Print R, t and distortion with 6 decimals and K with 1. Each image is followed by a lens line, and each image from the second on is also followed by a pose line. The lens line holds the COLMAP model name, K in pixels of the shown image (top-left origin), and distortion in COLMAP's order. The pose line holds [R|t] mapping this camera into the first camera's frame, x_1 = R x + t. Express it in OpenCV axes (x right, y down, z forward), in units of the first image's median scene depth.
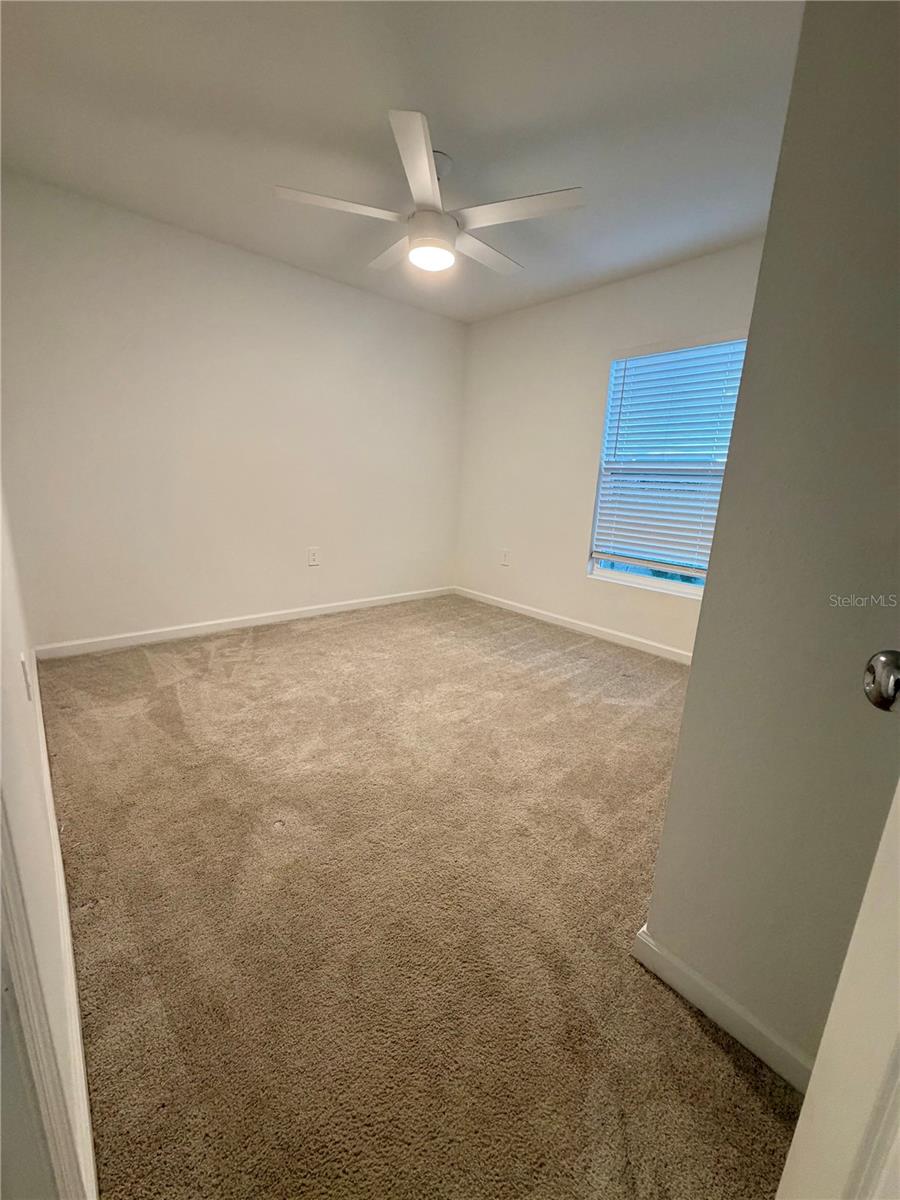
lens RADIAL K [[480.3, 0, 450.0], [0, 480.3, 600.0], [0, 0, 1]] dist [0.001218, -0.000048]
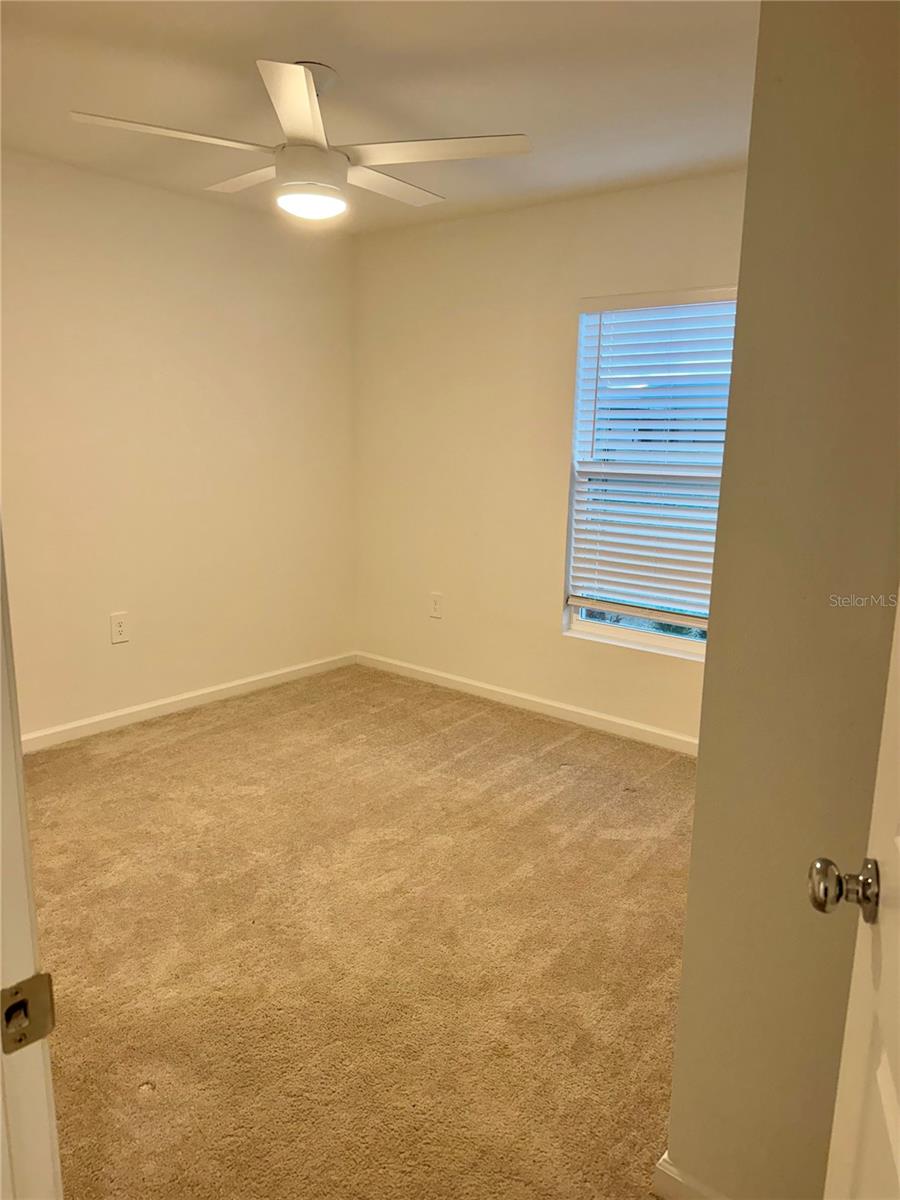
lens RADIAL K [[837.2, 0, 457.9], [0, 837.2, 599.1], [0, 0, 1]] dist [0.072901, -0.098237]
pose [[0.986970, -0.052526, 0.152089, -0.043585], [0.060235, 0.997099, -0.046530, -0.083897], [-0.149204, 0.055085, 0.987271, -0.171907]]
